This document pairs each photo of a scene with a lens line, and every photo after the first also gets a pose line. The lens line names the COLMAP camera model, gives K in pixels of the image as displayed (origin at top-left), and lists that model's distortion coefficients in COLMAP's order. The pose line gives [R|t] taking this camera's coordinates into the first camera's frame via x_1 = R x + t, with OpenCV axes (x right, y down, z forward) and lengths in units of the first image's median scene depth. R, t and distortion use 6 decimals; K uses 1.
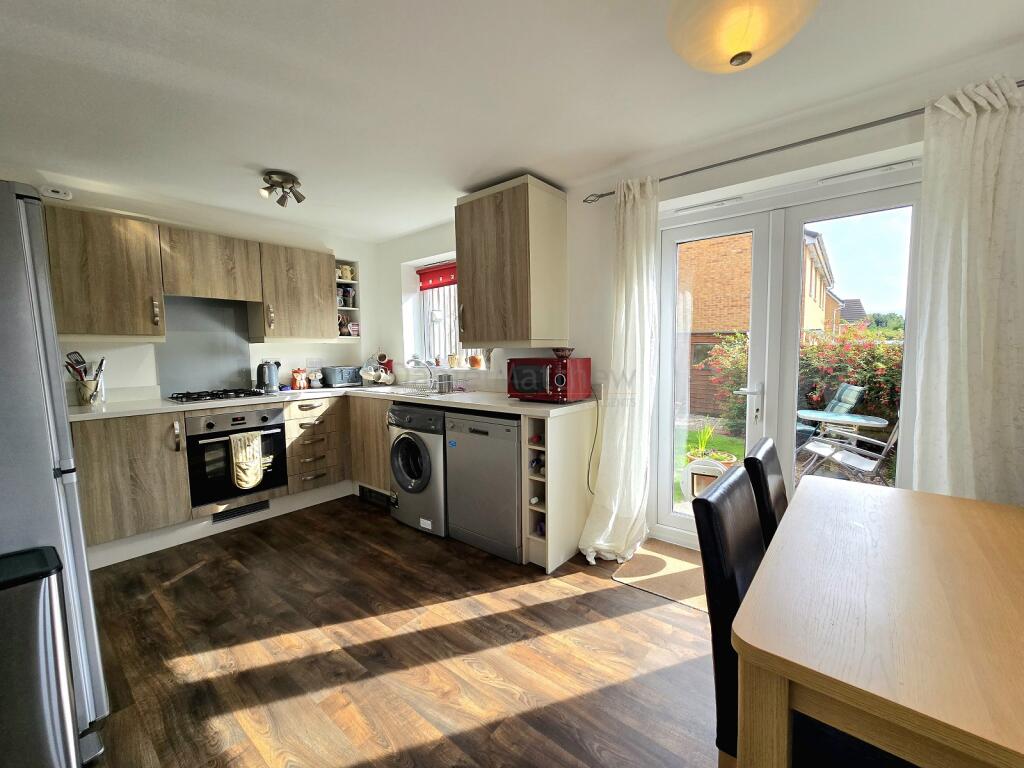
lens RADIAL K [[413.5, 0, 517.8], [0, 413.5, 385.0], [0, 0, 1]] dist [-0.008595, 0.000018]
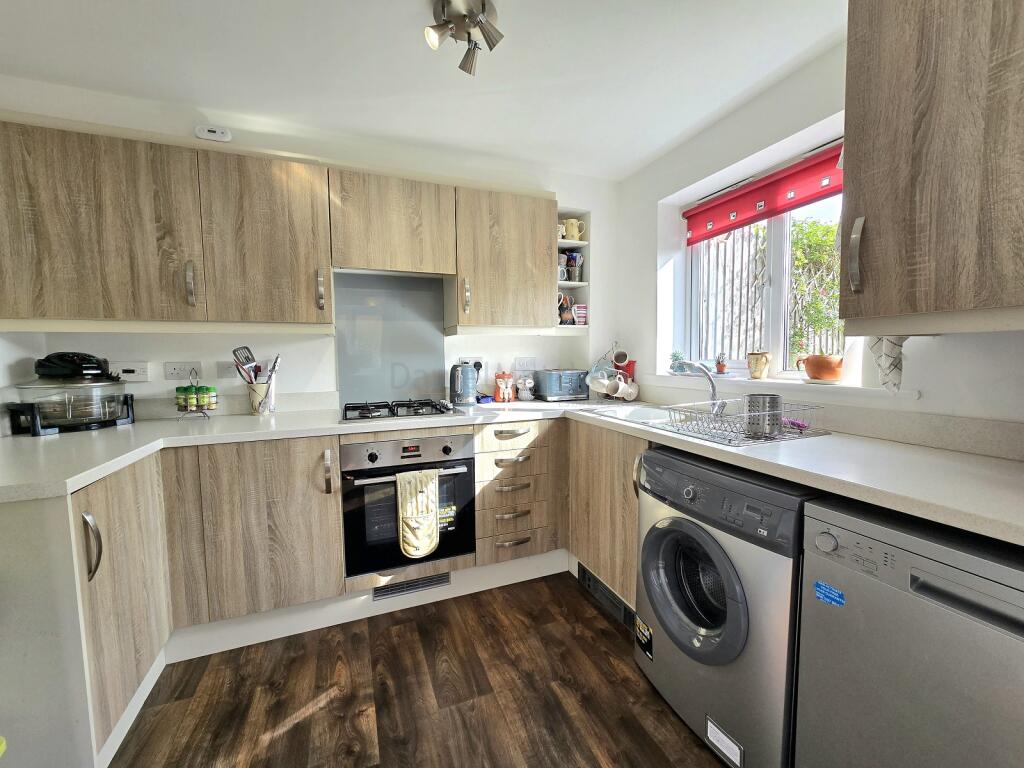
lens RADIAL K [[413.5, 0, 517.8], [0, 413.5, 385.0], [0, 0, 1]] dist [-0.008595, 0.000018]
pose [[0.872356, 0.039703, -0.487255, -0.192214], [-0.039660, 0.999159, 0.010410, -0.030037], [0.487259, 0.010243, 0.873197, 0.459409]]
